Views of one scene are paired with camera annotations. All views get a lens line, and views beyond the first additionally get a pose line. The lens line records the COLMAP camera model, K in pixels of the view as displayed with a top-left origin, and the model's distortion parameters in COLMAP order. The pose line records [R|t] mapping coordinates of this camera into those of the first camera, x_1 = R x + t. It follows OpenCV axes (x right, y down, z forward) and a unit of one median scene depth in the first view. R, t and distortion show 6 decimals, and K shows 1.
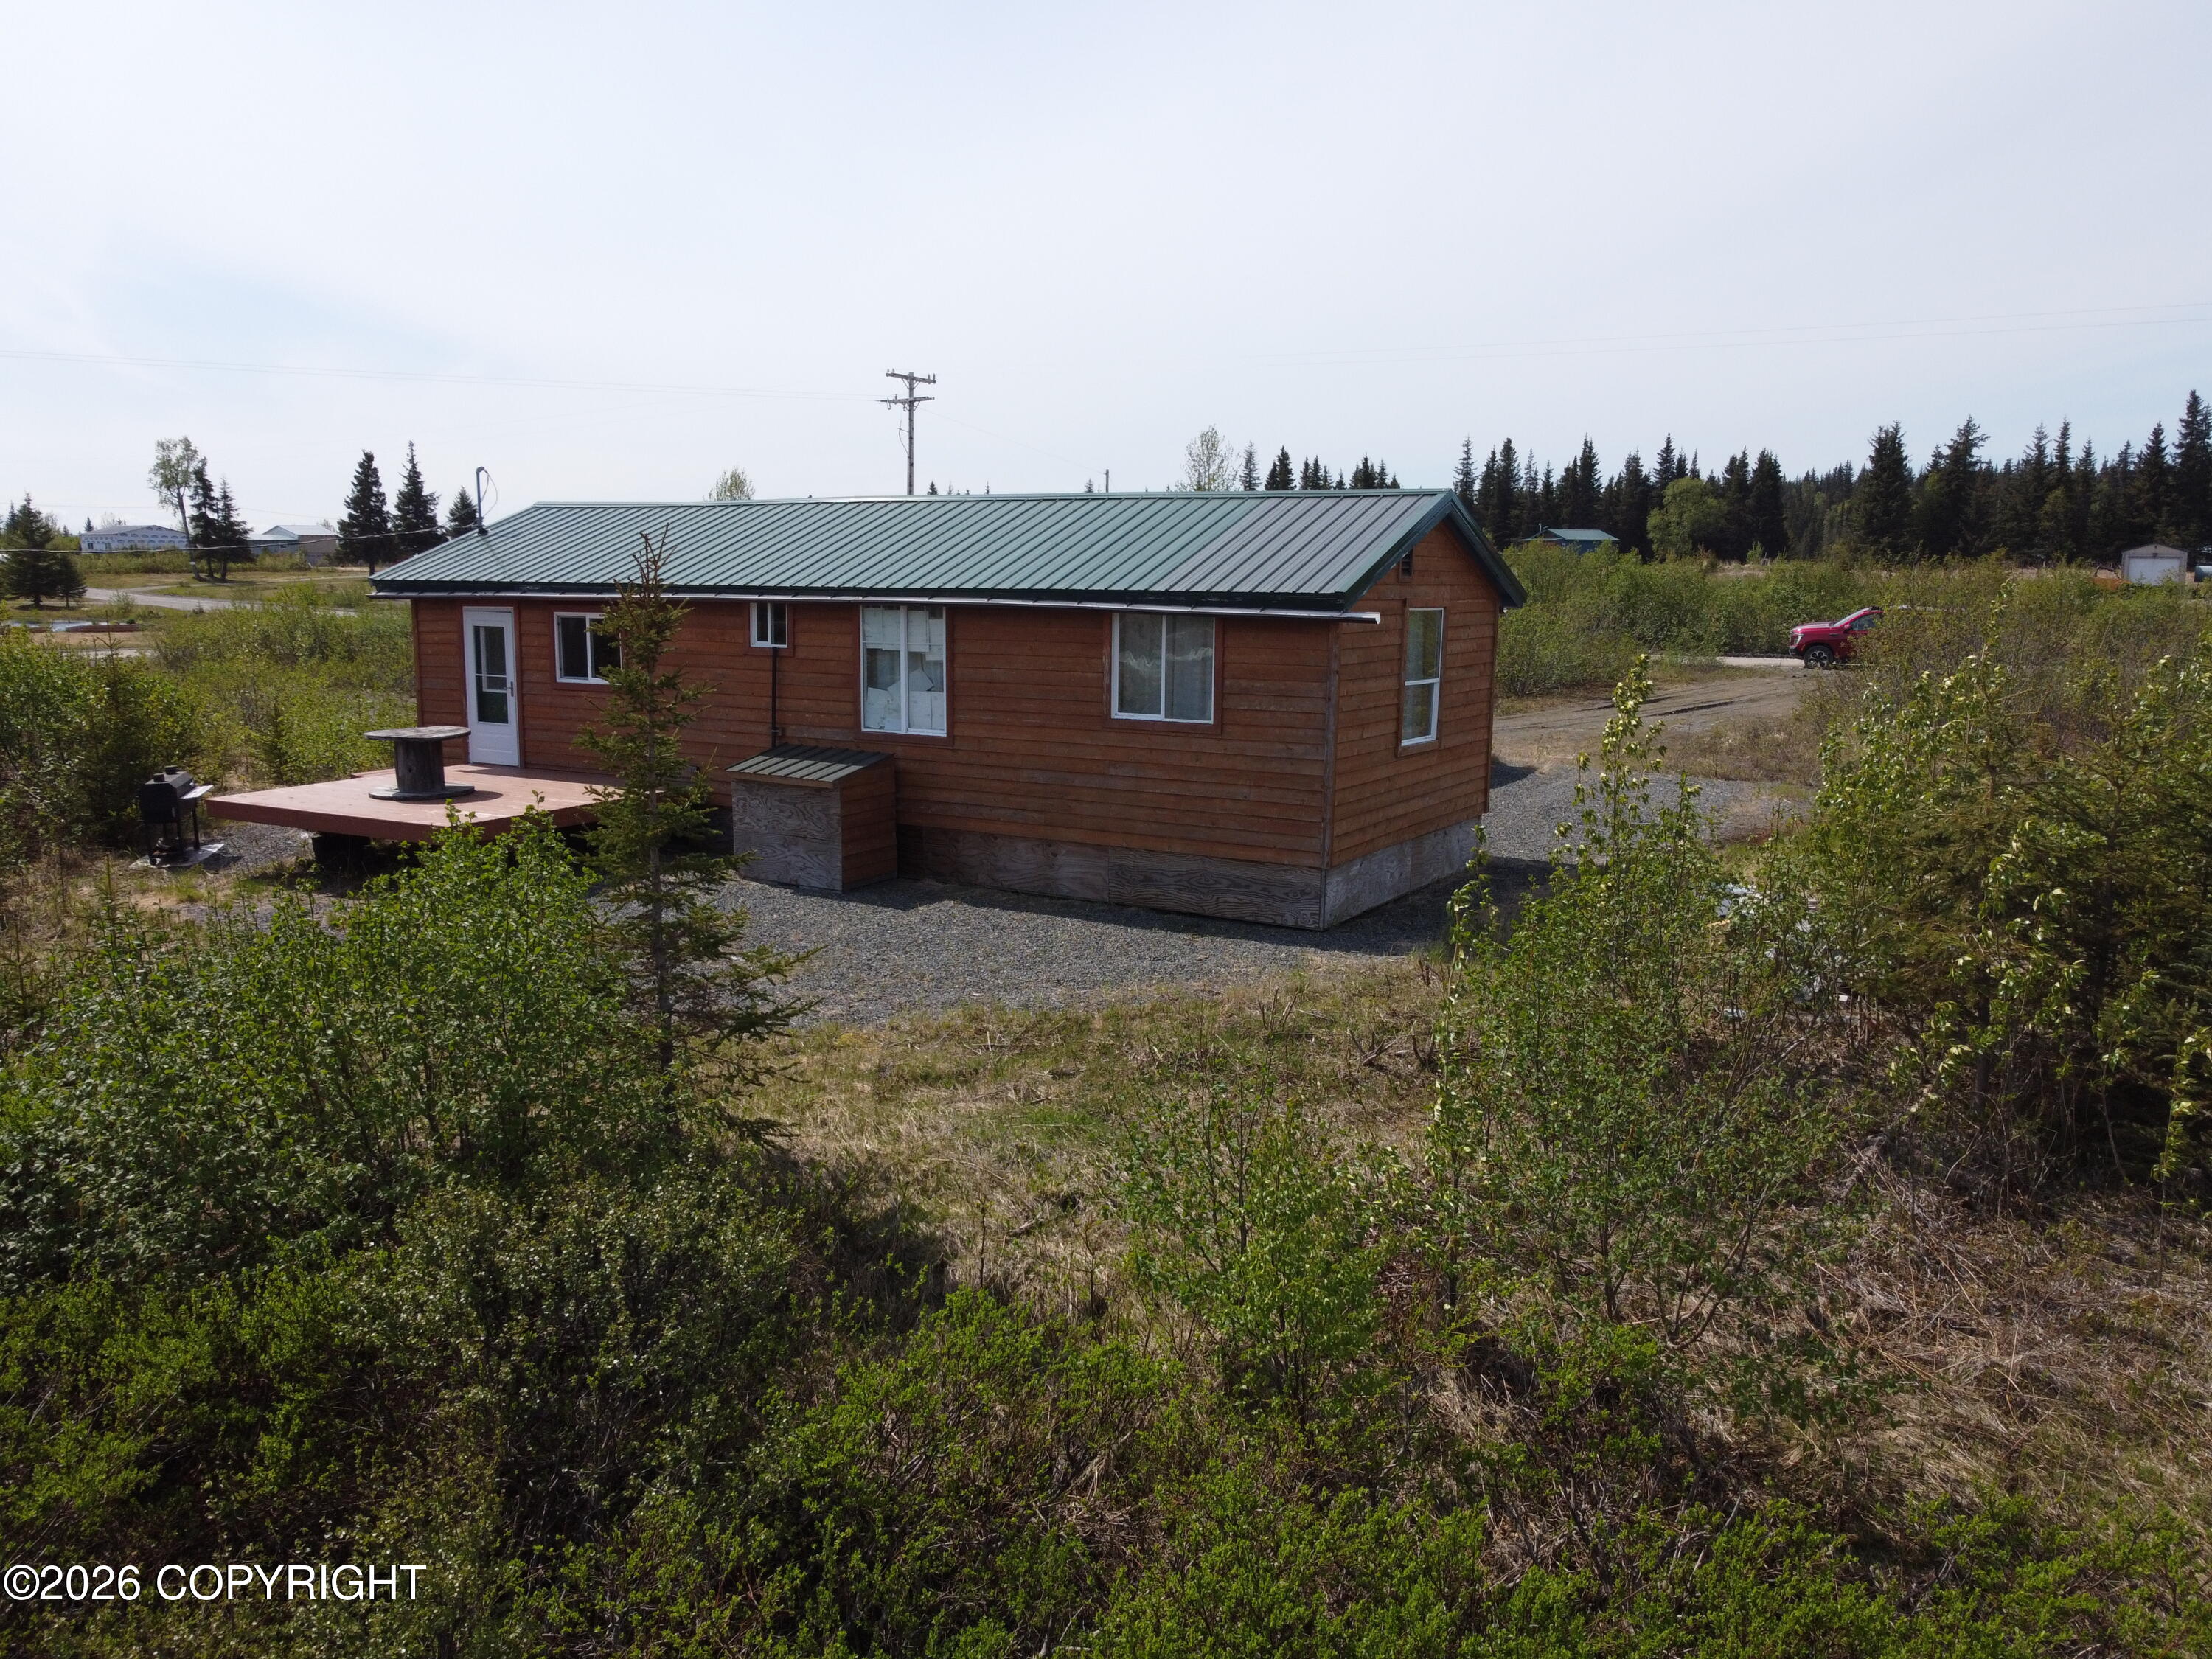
lens RADIAL K [[1685.5, 0, 1100.2], [0, 1685.5, 829.0], [0, 0, 1]] dist [0.003355, -0.009395]
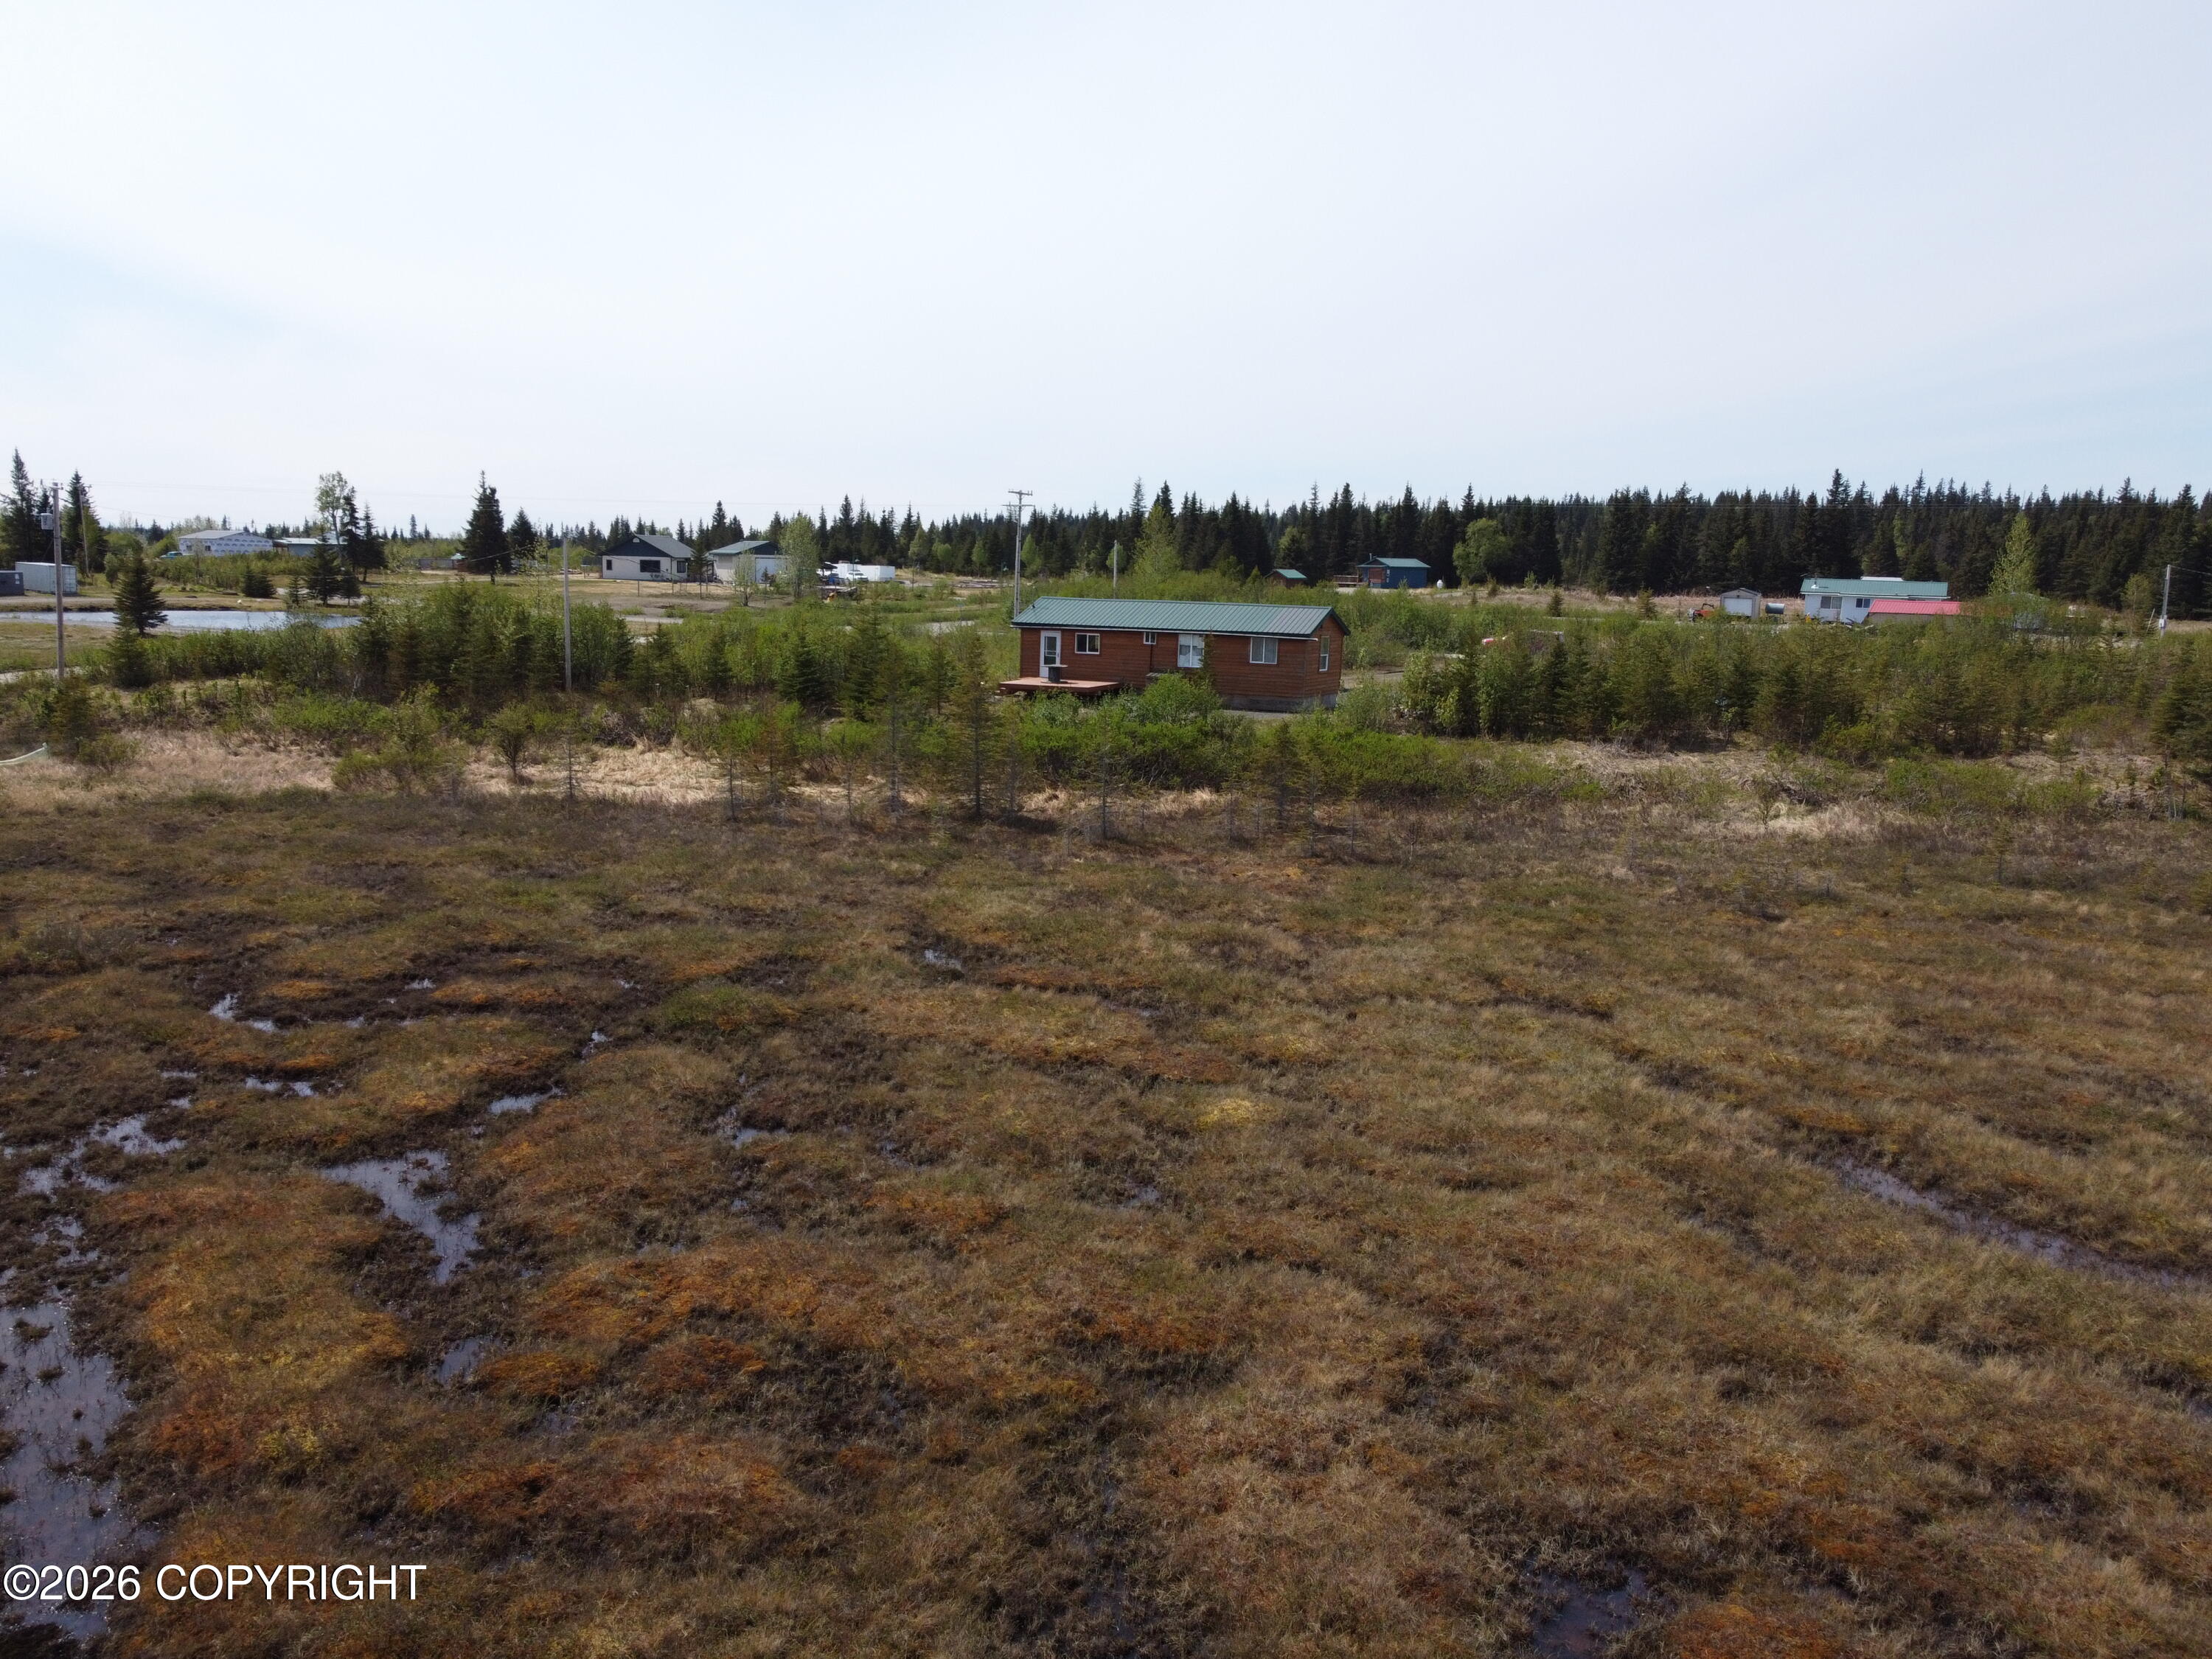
lens RADIAL K [[1685.5, 0, 1084.1], [0, 1685.5, 840.8], [0, 0, 1]] dist [0.003355, -0.009395]
pose [[0.996467, 0.004489, 0.083870, -0.663924], [-0.005215, 0.999951, 0.008442, 0.301542], [-0.083828, -0.008850, 0.996441, -2.748251]]
